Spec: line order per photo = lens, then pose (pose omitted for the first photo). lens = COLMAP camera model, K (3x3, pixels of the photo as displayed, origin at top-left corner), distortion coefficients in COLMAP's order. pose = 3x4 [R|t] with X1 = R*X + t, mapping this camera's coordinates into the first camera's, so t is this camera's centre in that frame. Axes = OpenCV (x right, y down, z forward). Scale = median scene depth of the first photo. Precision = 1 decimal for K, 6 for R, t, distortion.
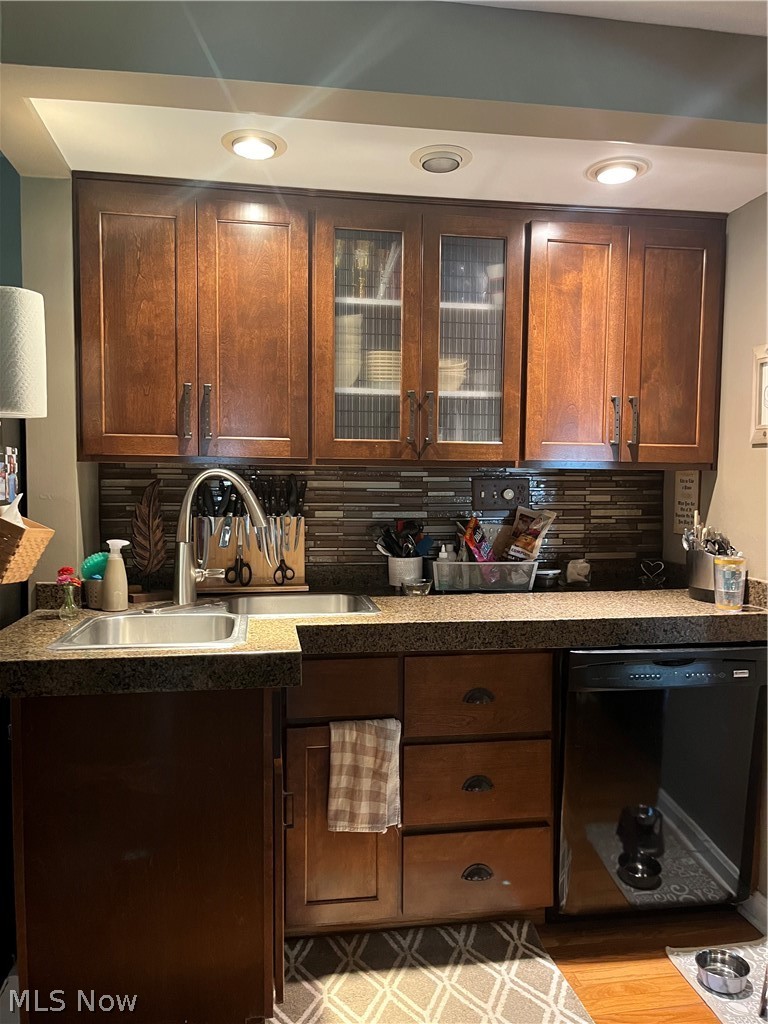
lens RADIAL K [[777.4, 0, 382.3], [0, 777.4, 511.5], [0, 0, 1]] dist [0.013243, -0.014612]
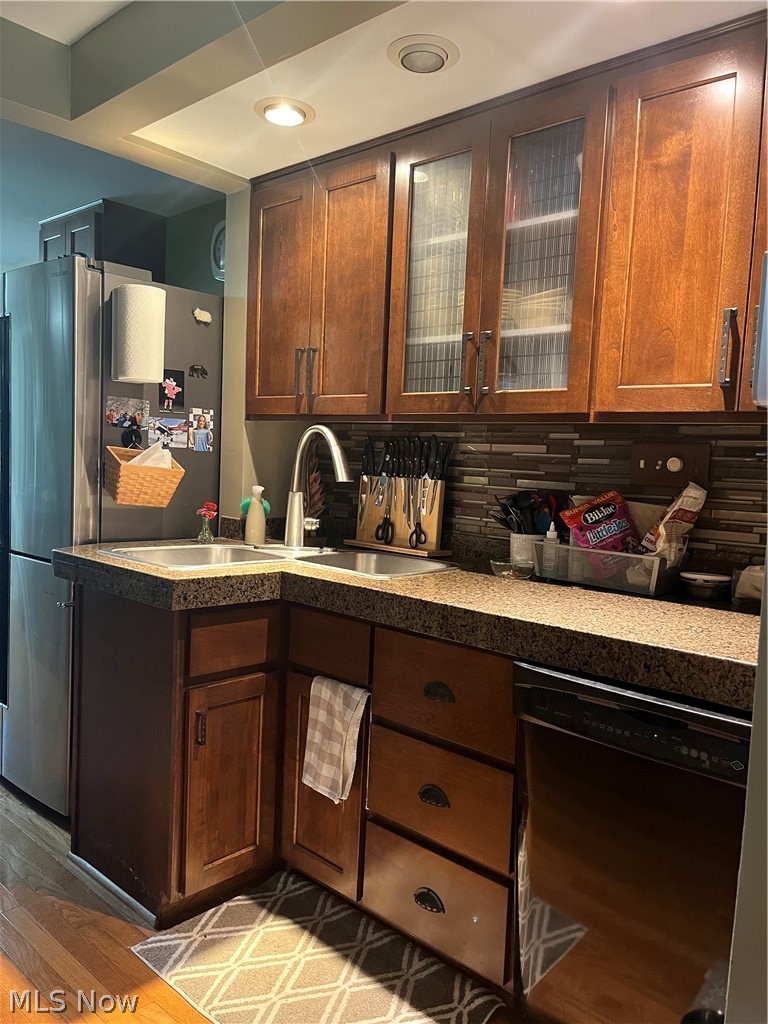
lens RADIAL K [[777.4, 0, 381.6], [0, 777.4, 516.6], [0, 0, 1]] dist [0.013243, -0.014612]
pose [[0.614437, 0.078810, -0.785020, 0.666700], [-0.071412, 0.996470, 0.044143, 0.016154], [0.785727, 0.028937, 0.617896, 0.395016]]
